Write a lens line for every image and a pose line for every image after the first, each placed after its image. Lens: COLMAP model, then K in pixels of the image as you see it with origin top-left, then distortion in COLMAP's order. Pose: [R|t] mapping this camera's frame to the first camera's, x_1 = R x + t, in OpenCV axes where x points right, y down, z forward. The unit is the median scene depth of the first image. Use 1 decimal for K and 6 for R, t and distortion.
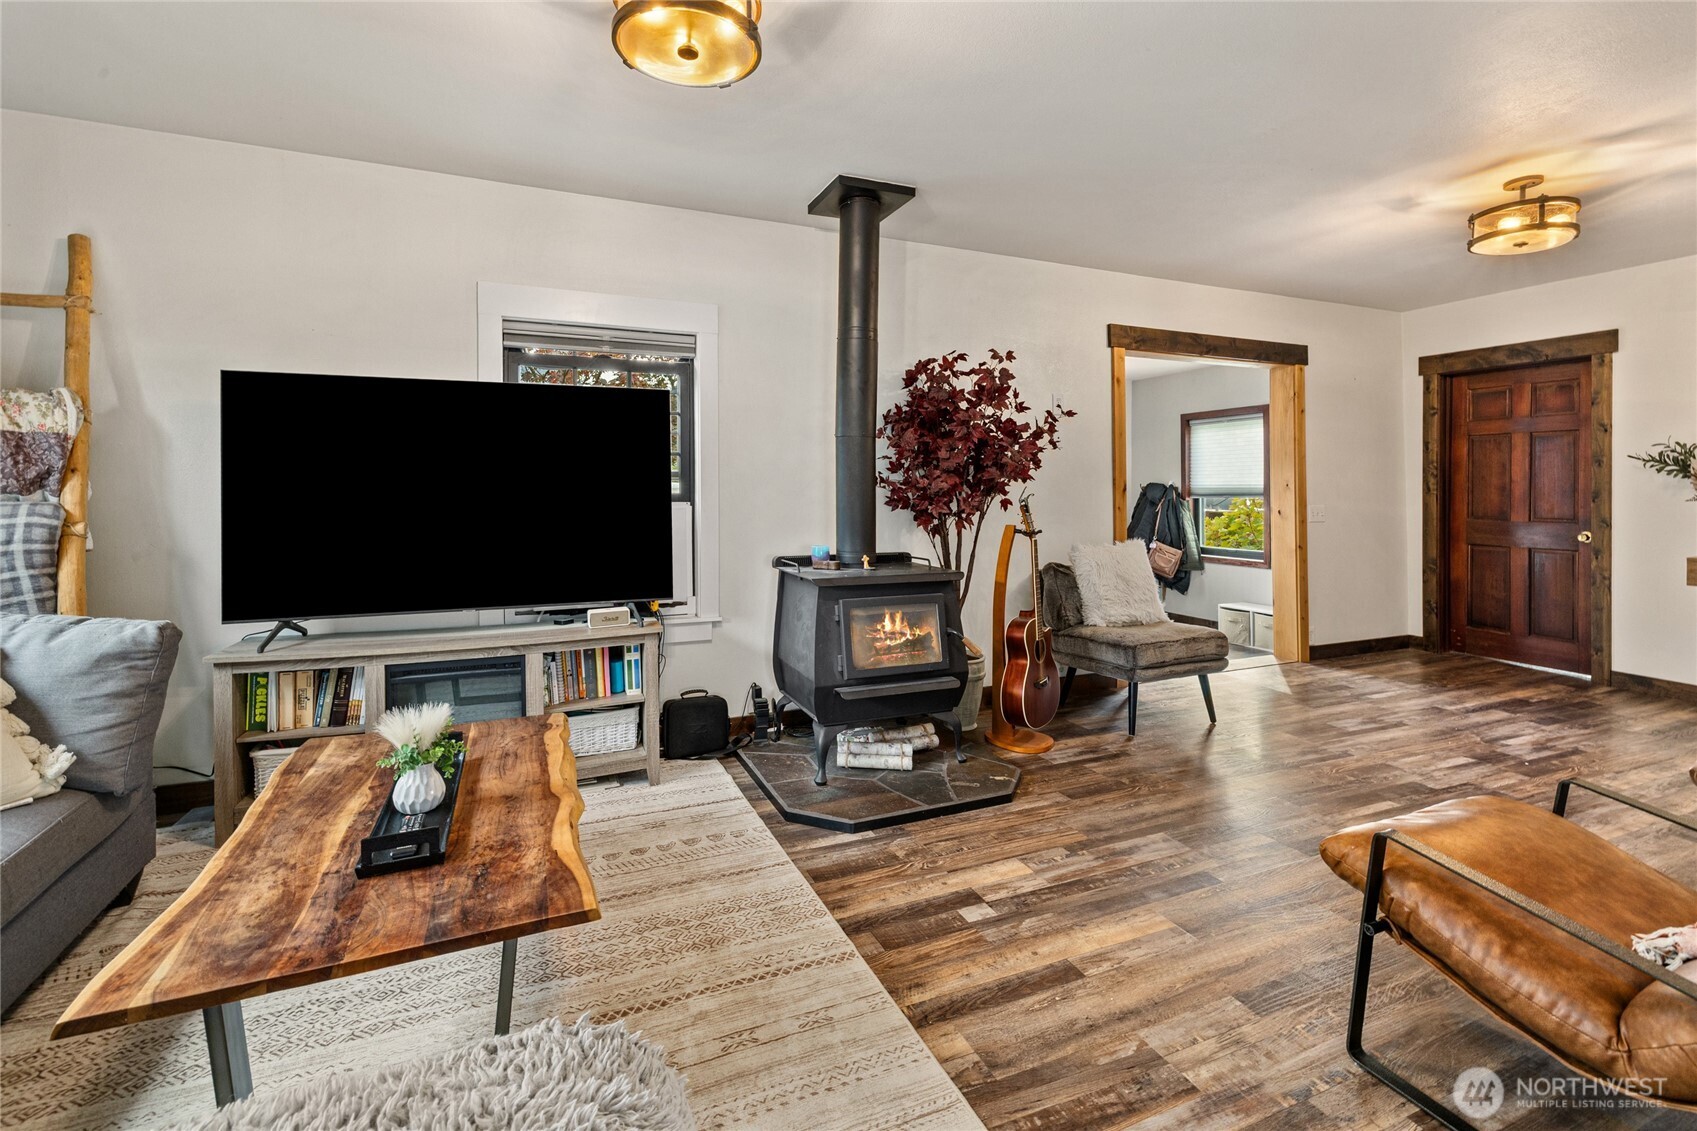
lens RADIAL K [[731.8, 0, 835.6], [0, 731.8, 498.7], [0, 0, 1]] dist [-0.001606, 0.000498]
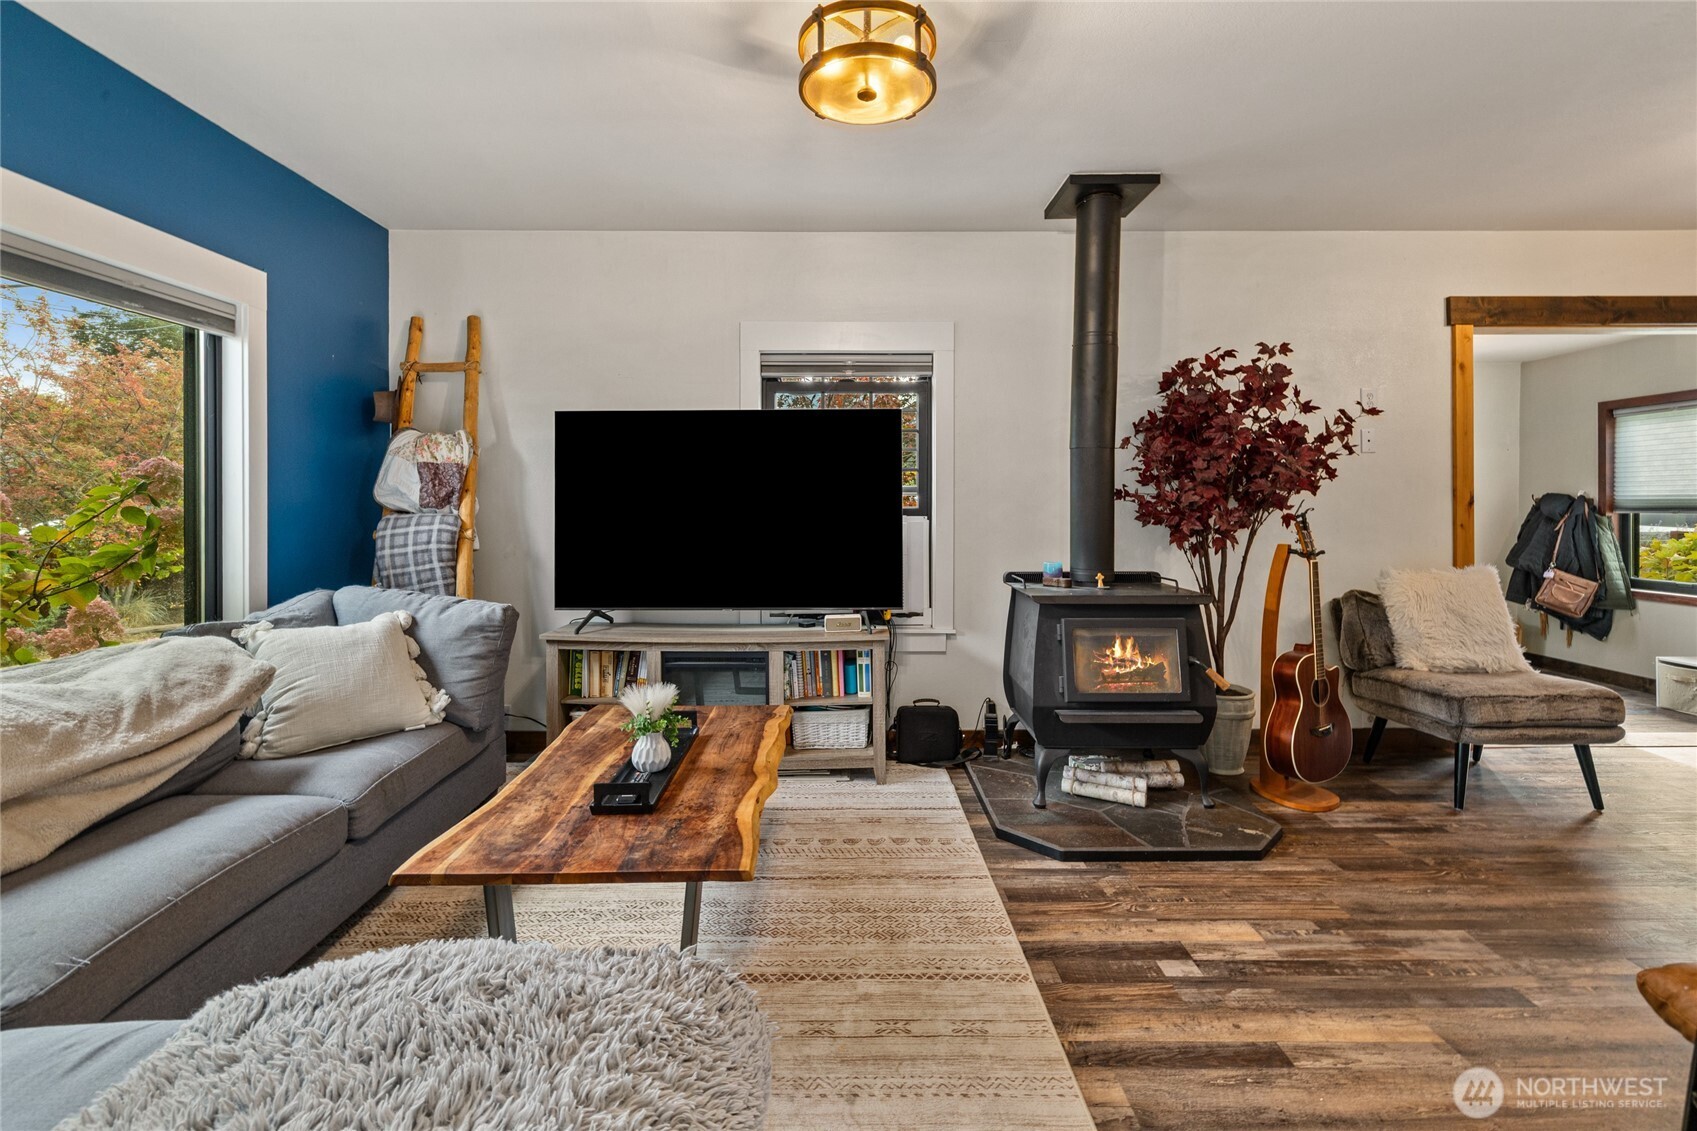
lens RADIAL K [[742.6, 0, 851.9], [0, 742.6, 512.9], [0, 0, 1]] dist [-0.000778, 0.001018]
pose [[0.926064, 0.002873, -0.377357, 0.105131], [-0.002489, 0.999996, 0.001505, -0.001080], [0.377359, -0.000454, 0.926067, -0.006501]]
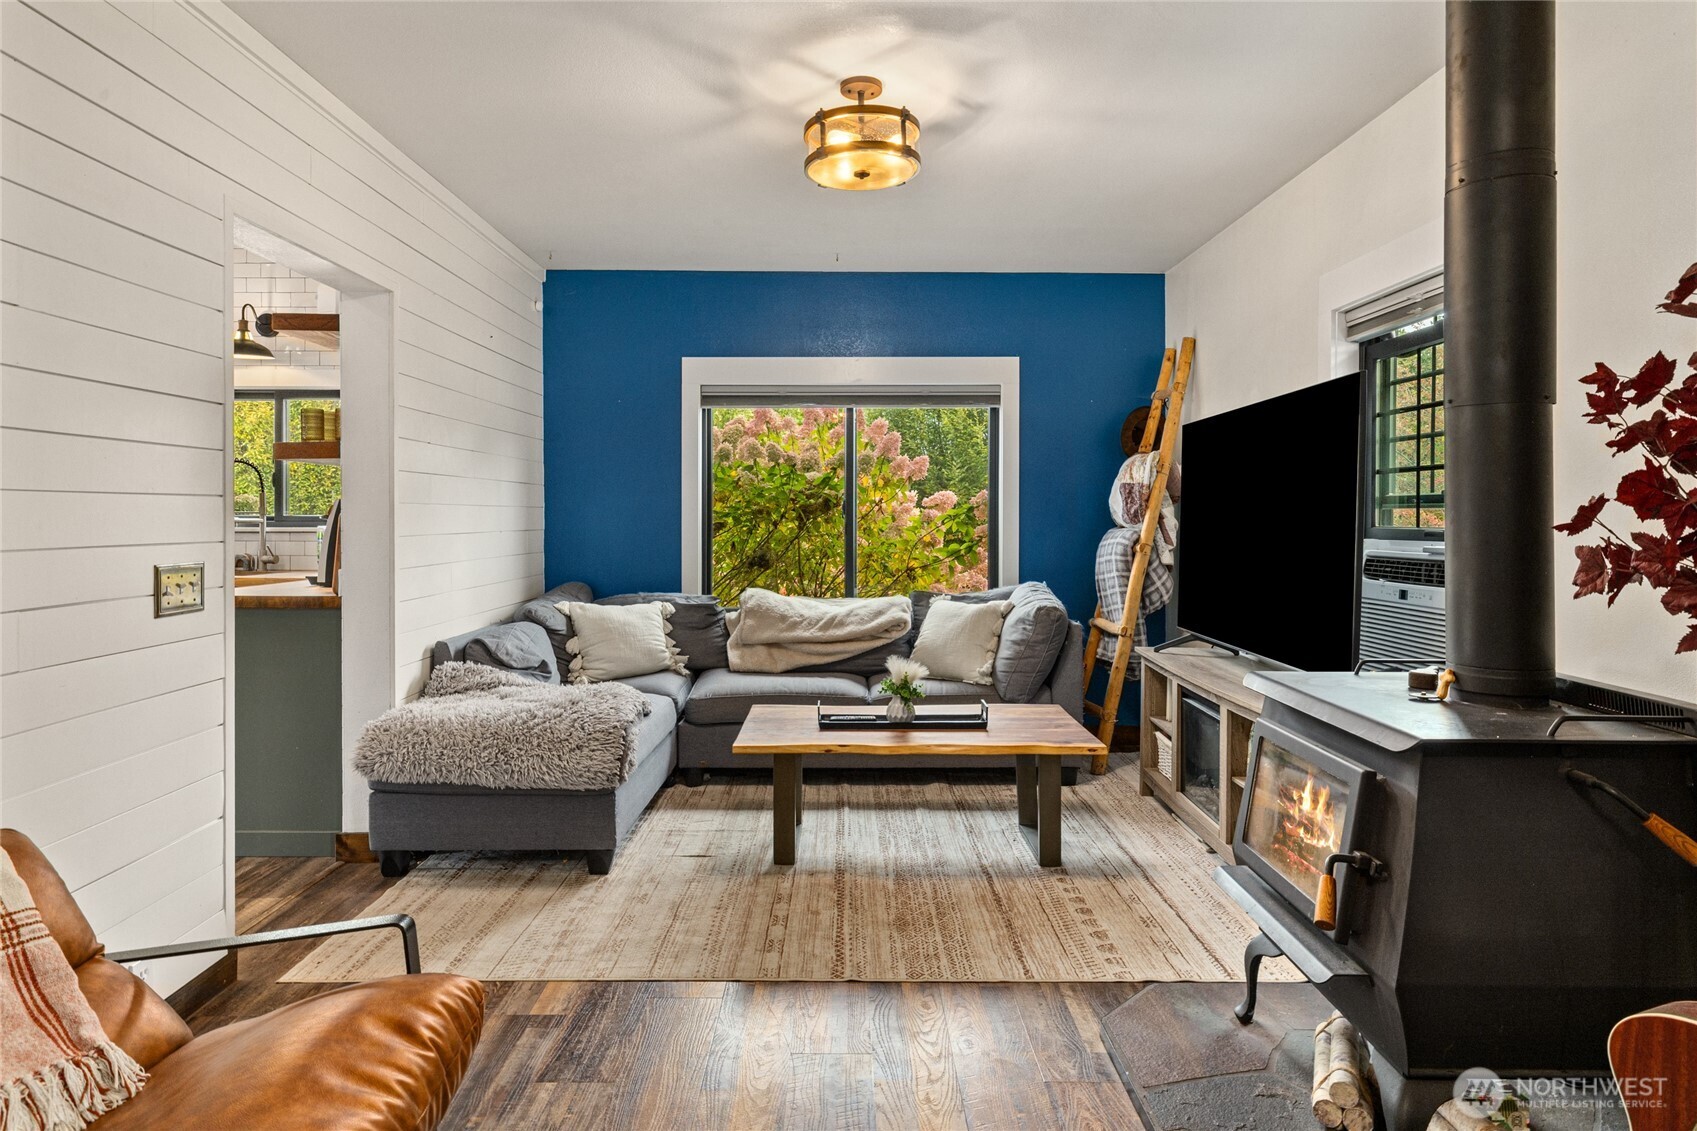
lens RADIAL K [[981.5, 0, 829.3], [0, 981.5, 510.1], [0, 0, 1]] dist [-0.002616, -0.000767]
pose [[-0.402155, -0.008190, -0.915535, 0.748232], [-0.014555, 0.999891, -0.002551, -0.014805], [0.915456, 0.012300, -0.402230, 0.889711]]
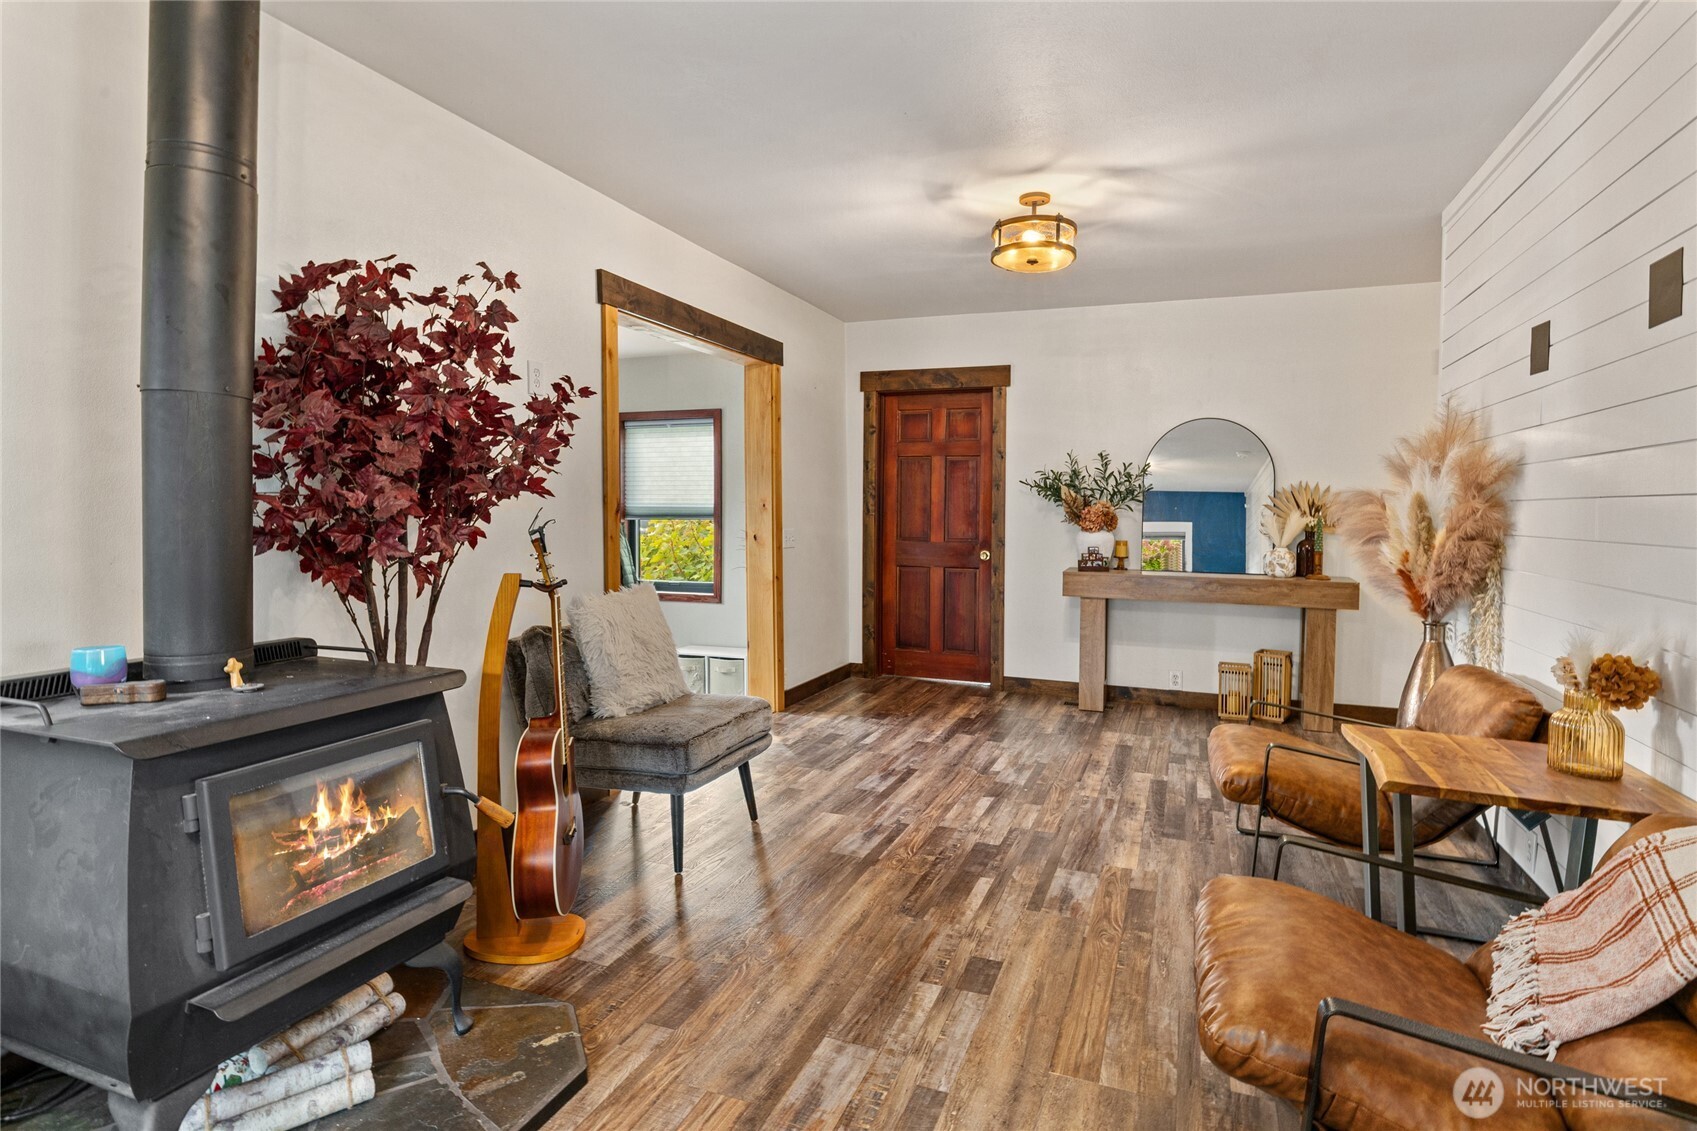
lens RADIAL K [[892.7, 0, 847.5], [0, 892.7, 524.3], [0, 0, 1]] dist [-0.000085, 0.000040]
pose [[0.698077, -0.008199, 0.715975, -0.087740], [0.001906, 0.999952, 0.009593, -0.009875], [-0.716020, -0.005331, 0.698060, 0.341388]]
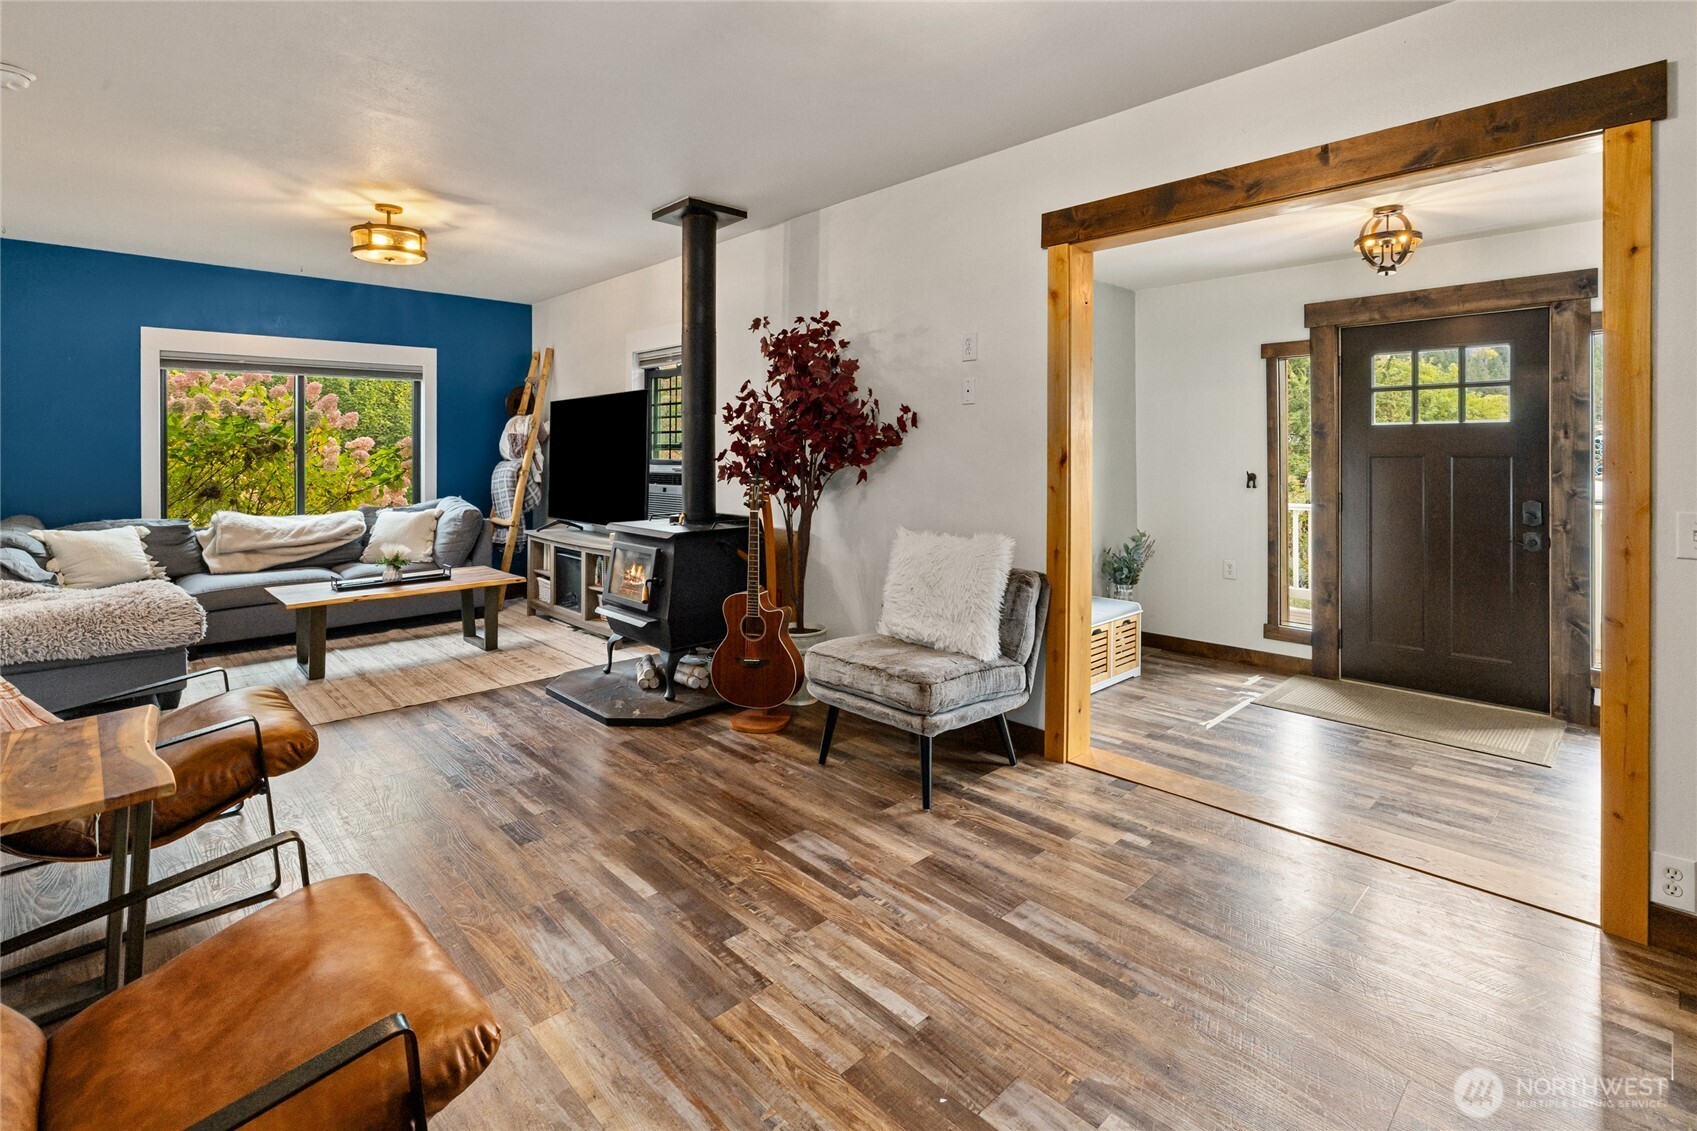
lens RADIAL K [[807.9, 0, 851.4], [0, 807.9, 456.9], [0, 0, 1]] dist [-0.000355, 0.000399]
pose [[0.349124, 0.006171, -0.937056, 1.384238], [-0.008743, 0.999956, 0.003327, -0.022726], [0.937036, 0.007031, 0.349162, 0.792050]]
